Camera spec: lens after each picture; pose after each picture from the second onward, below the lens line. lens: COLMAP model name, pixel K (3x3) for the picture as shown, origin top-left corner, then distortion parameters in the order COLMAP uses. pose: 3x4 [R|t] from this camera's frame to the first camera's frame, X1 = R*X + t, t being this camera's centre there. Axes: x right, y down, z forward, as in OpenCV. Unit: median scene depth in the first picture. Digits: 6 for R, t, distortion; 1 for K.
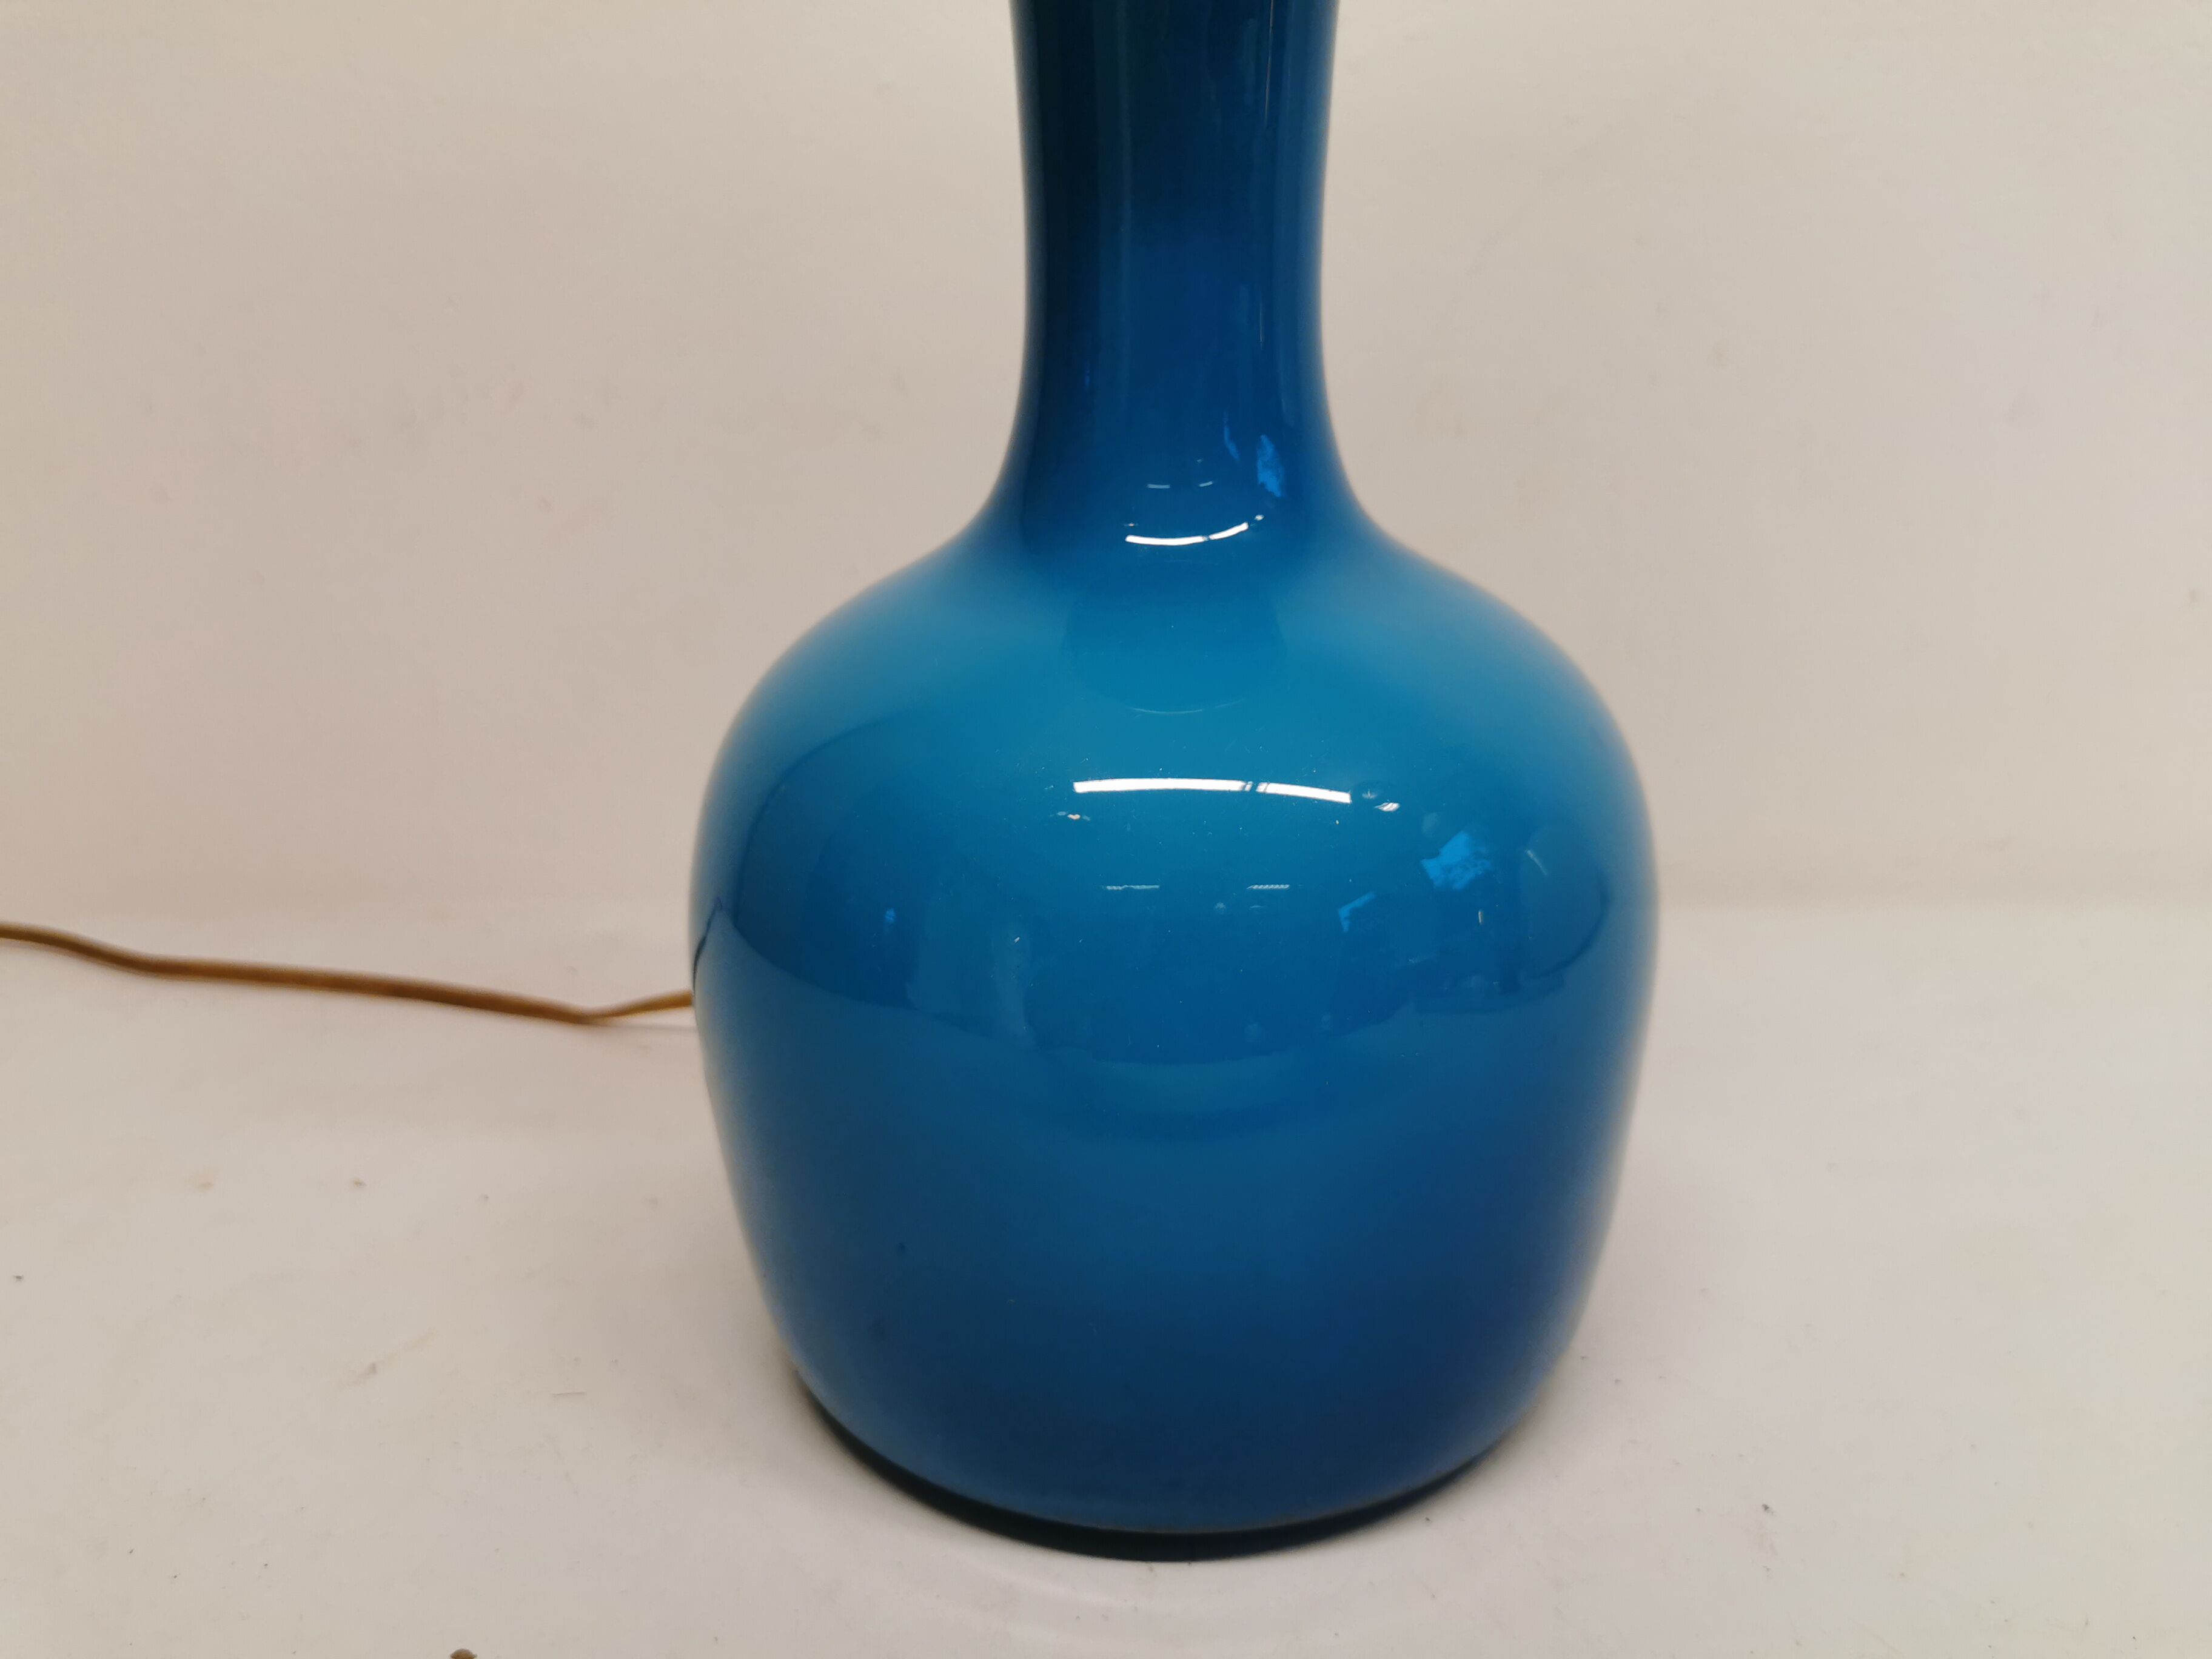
lens RADIAL K [[1763.9, 0, 1125.7], [0, 1763.9, 829.8], [0, 0, 1]] dist [0.065008, -0.130432]
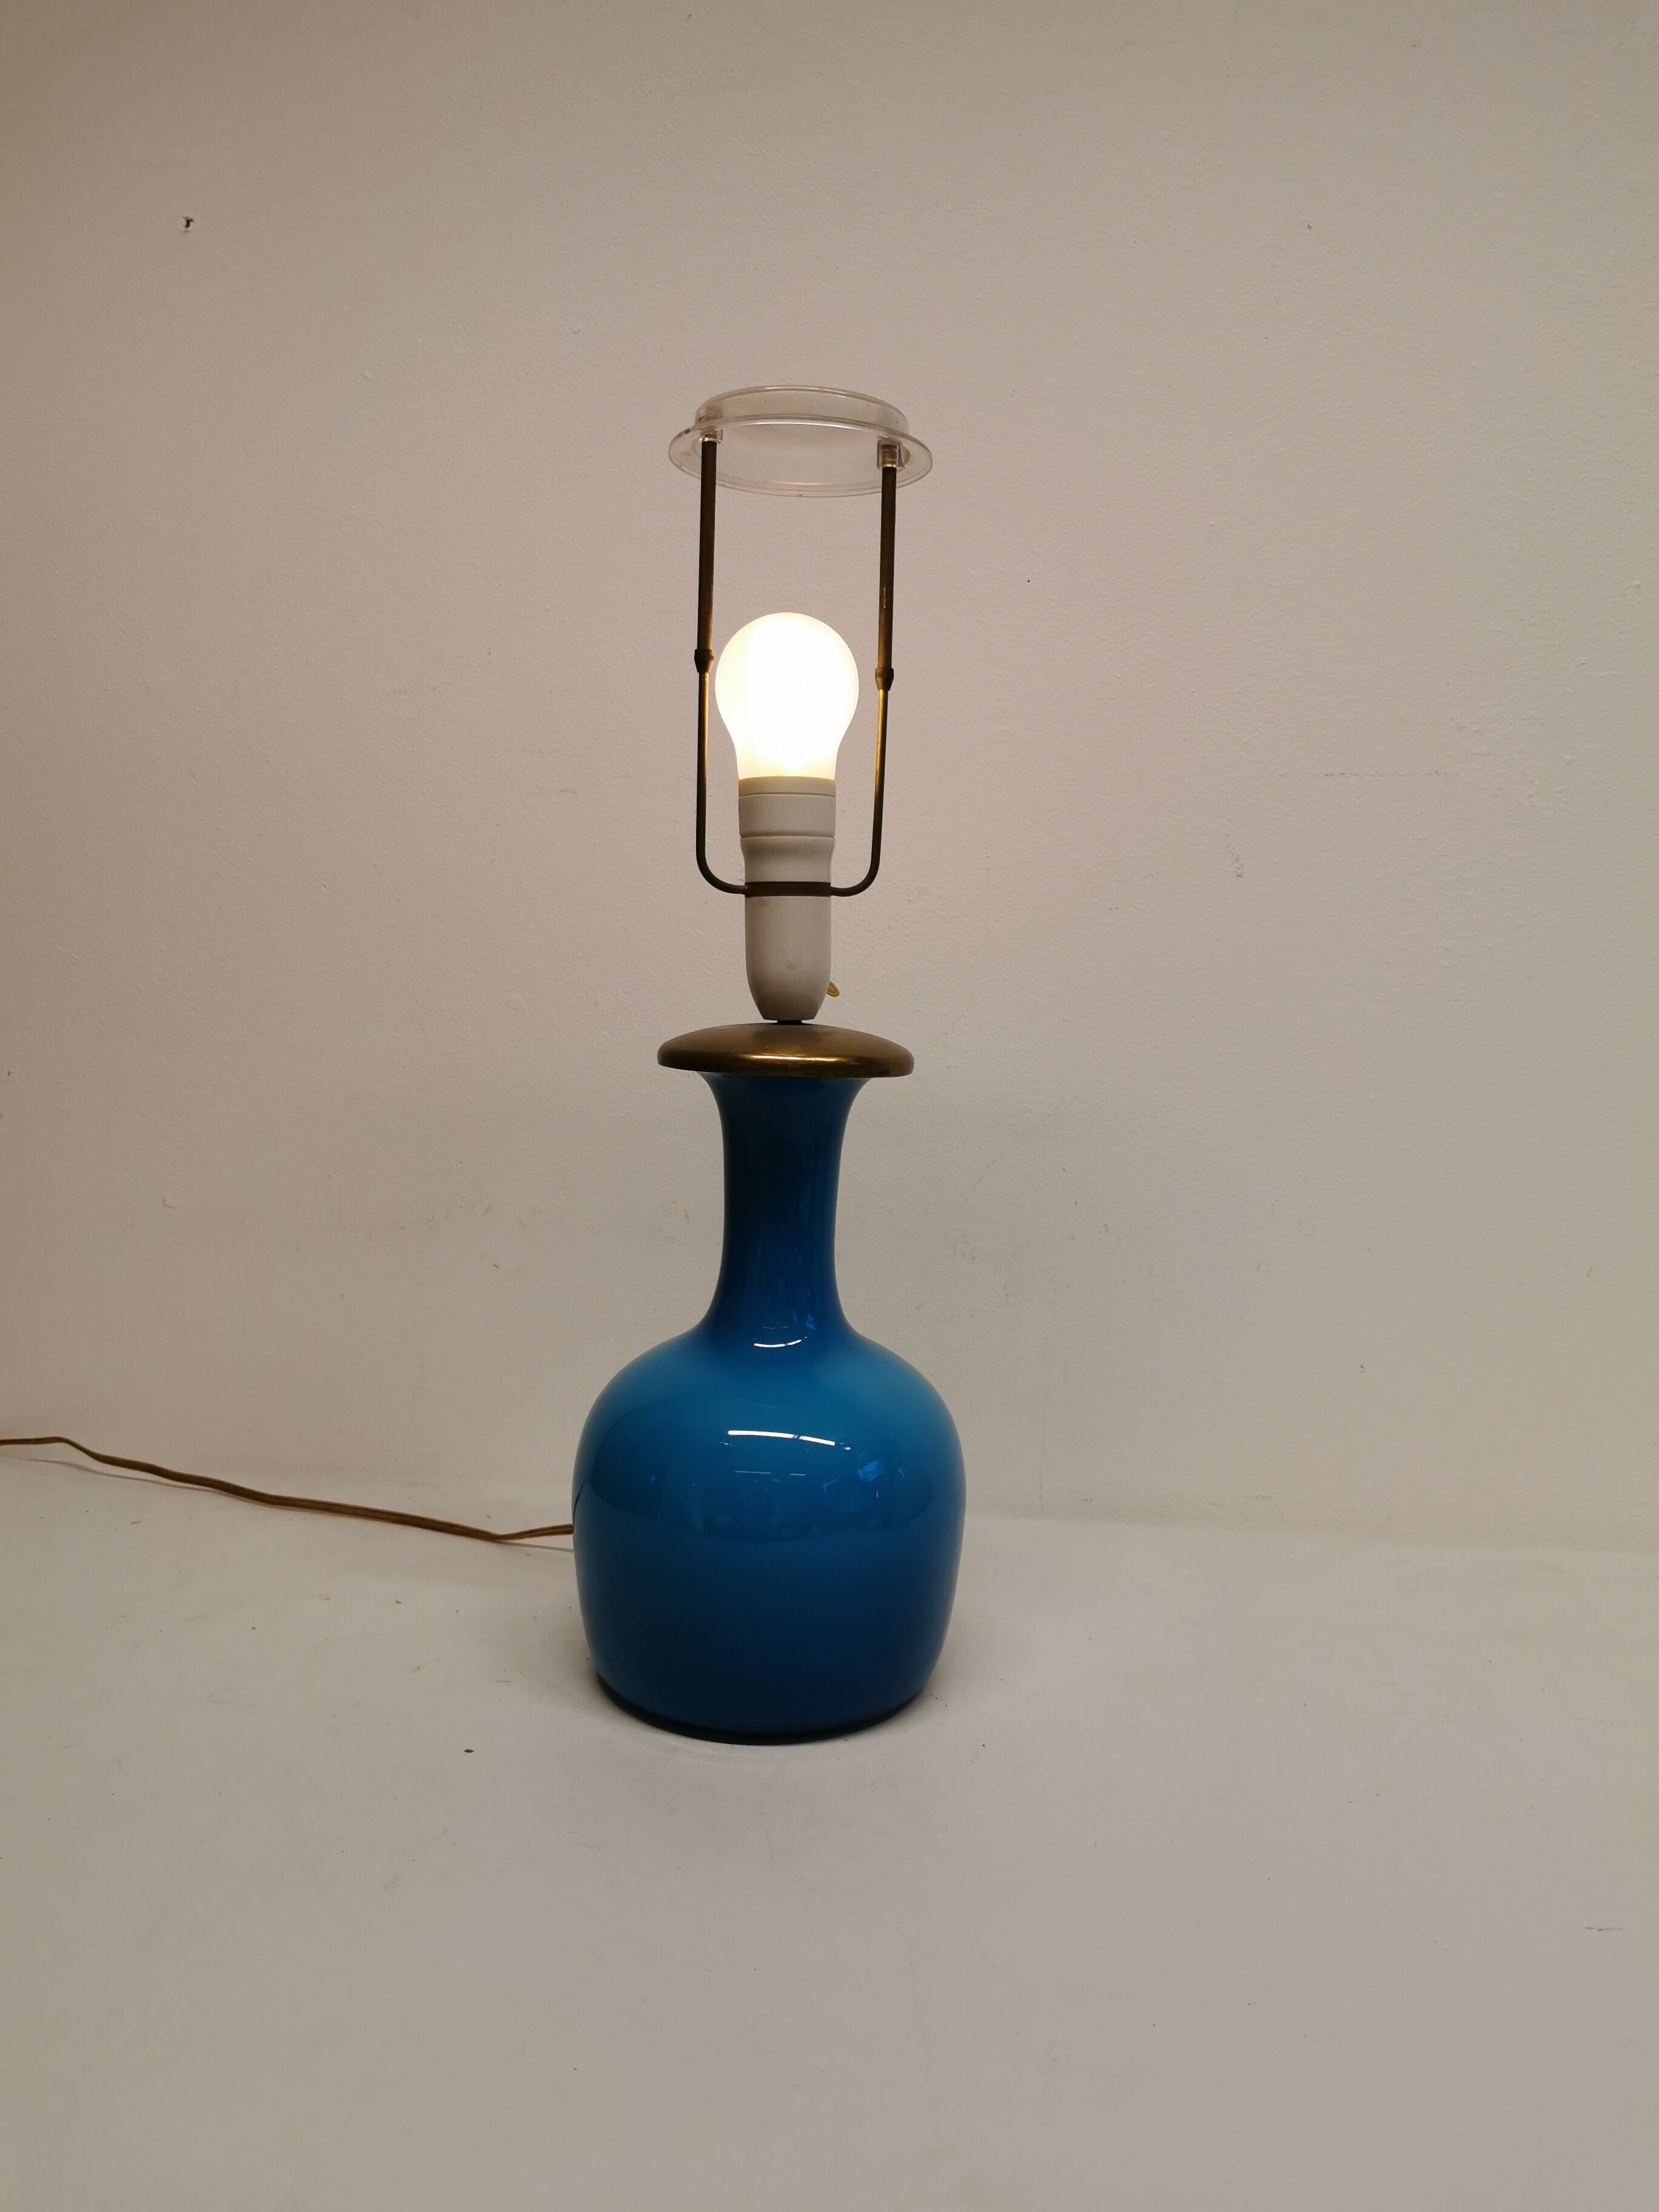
lens RADIAL K [[1763.9, 0, 829.5], [0, 1763.9, 1106.0], [0, 0, 1]] dist [0.065008, -0.130432]
pose [[0.996779, 0.051481, -0.061498, 0.243370], [-0.063105, 0.976679, -0.205220, 0.029600], [0.049499, 0.208439, 0.976782, -1.555680]]
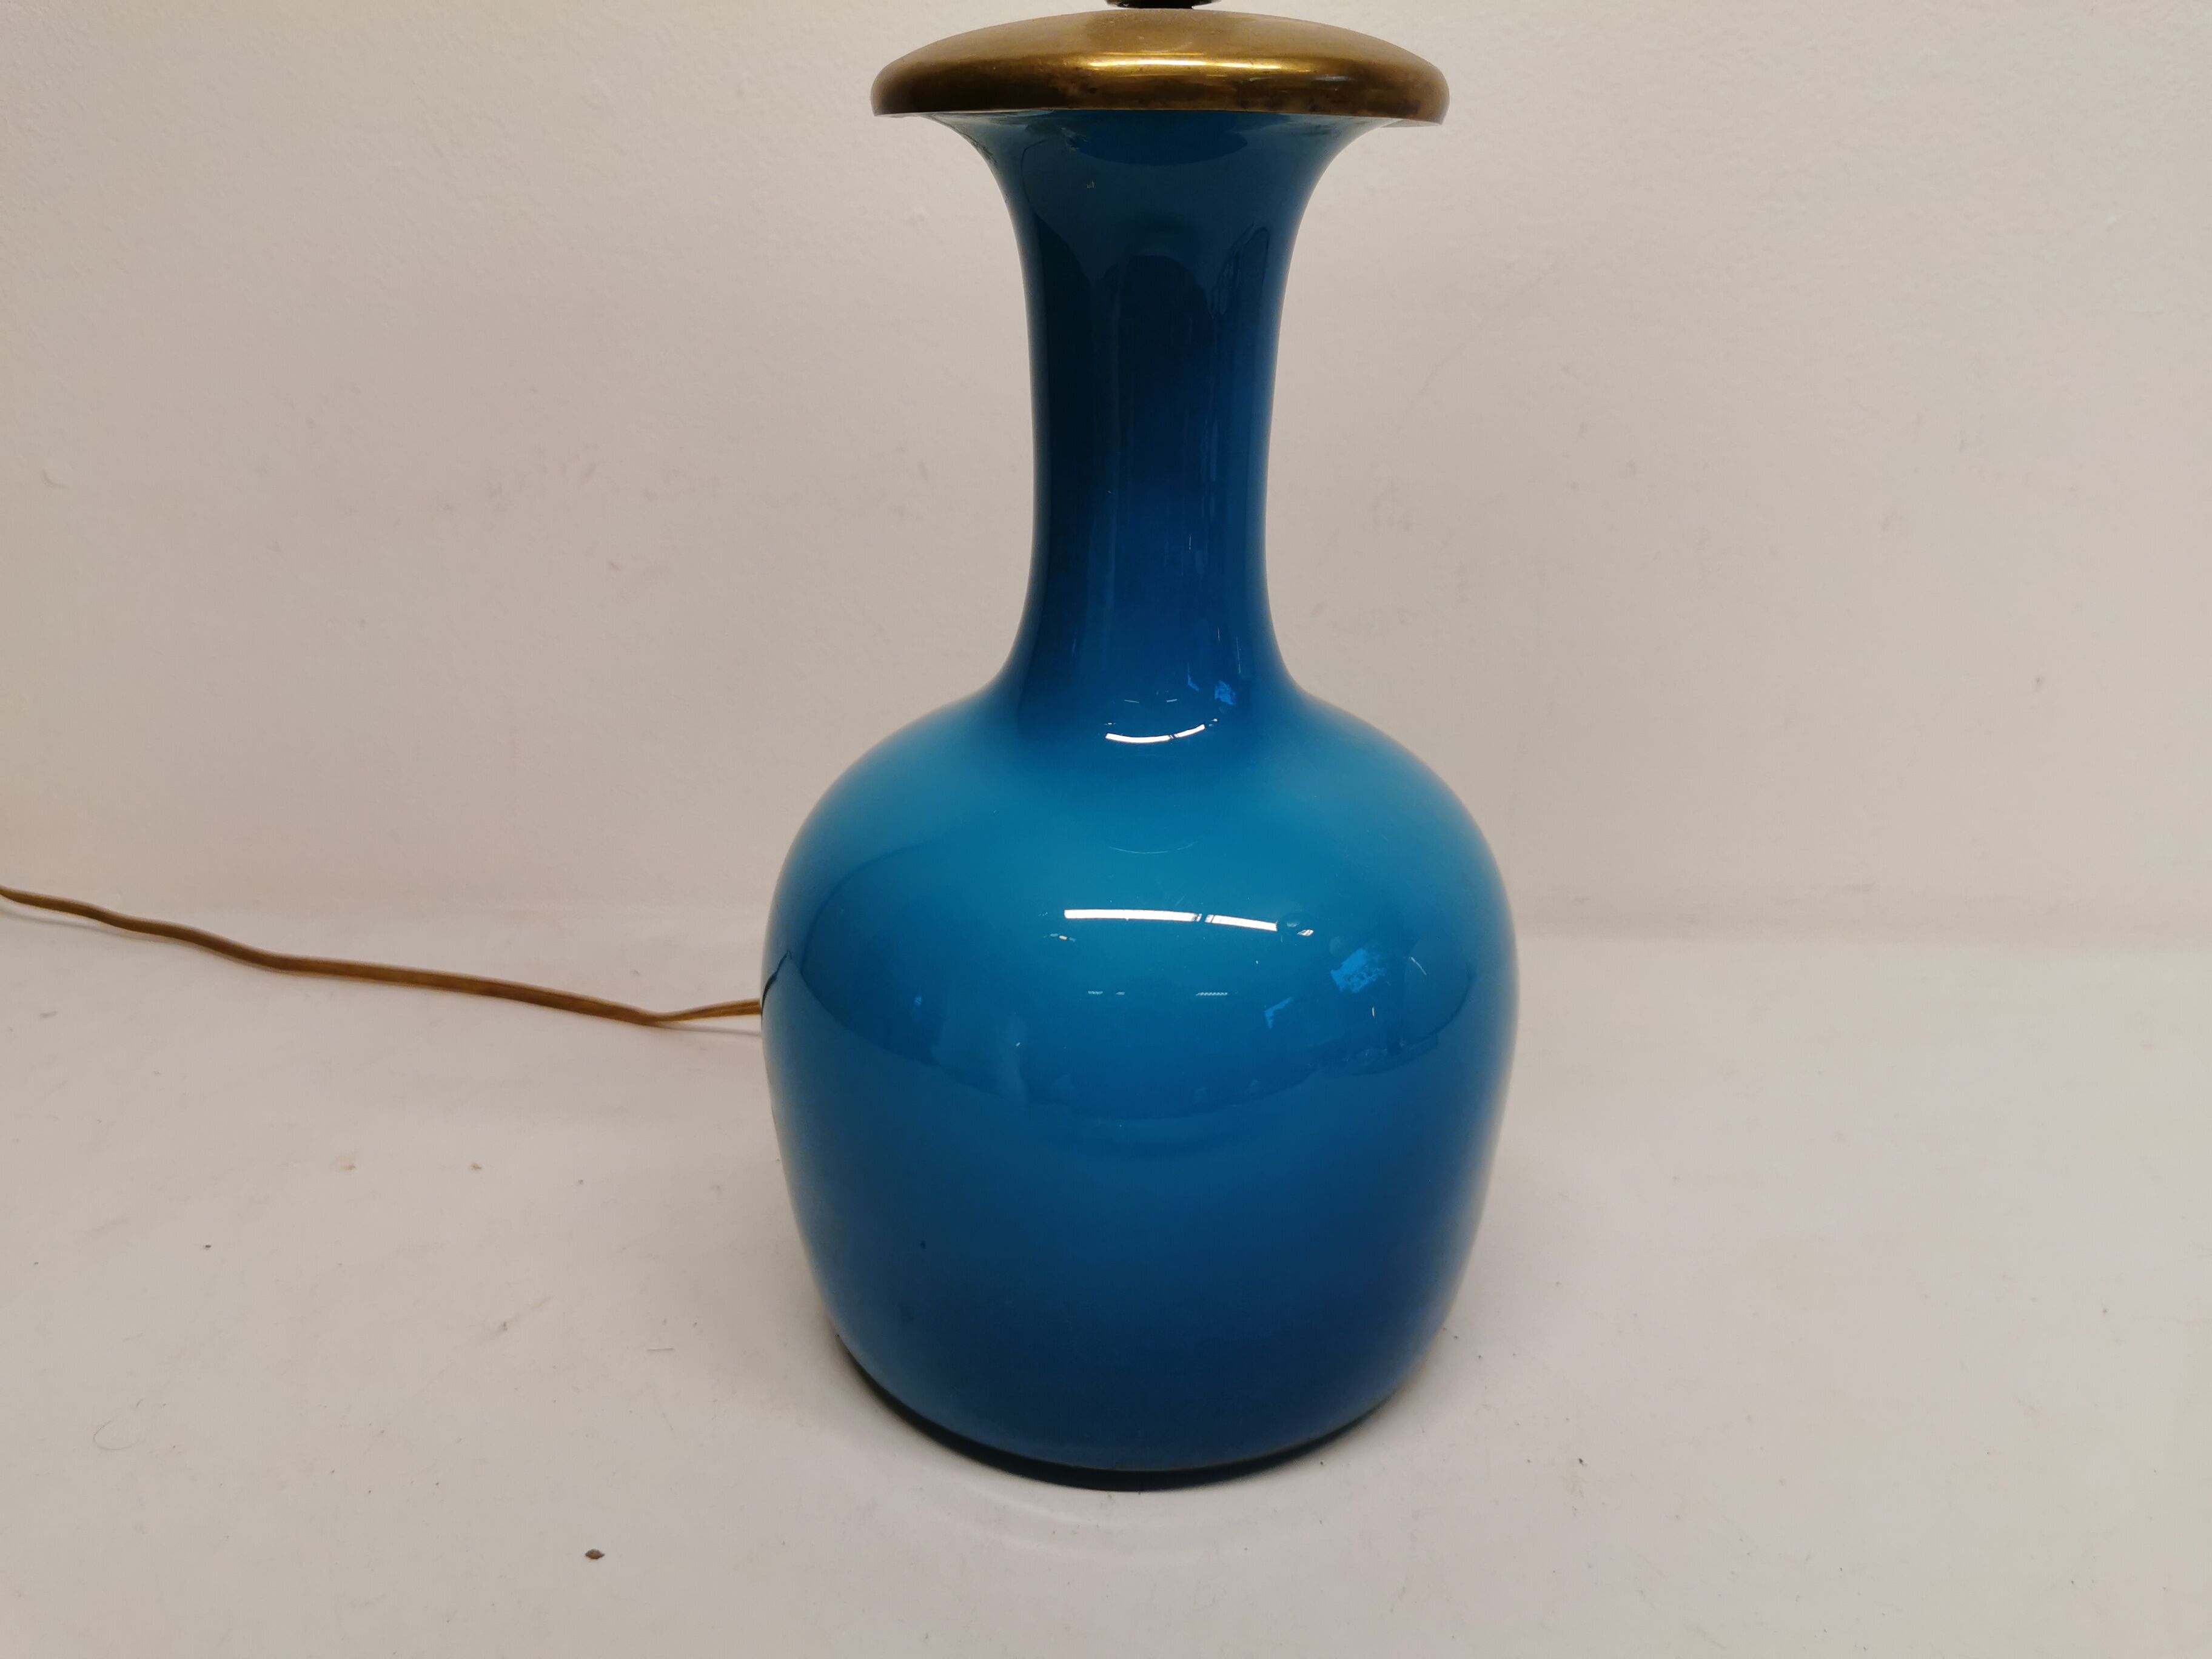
lens RADIAL K [[1763.9, 0, 1125.7], [0, 1763.9, 829.8], [0, 0, 1]] dist [0.065008, -0.130432]
pose [[0.999751, 0.022241, 0.001745, 0.011959], [-0.022301, 0.998433, 0.051319, -0.140140], [-0.000600, -0.051345, 0.998681, -0.279669]]
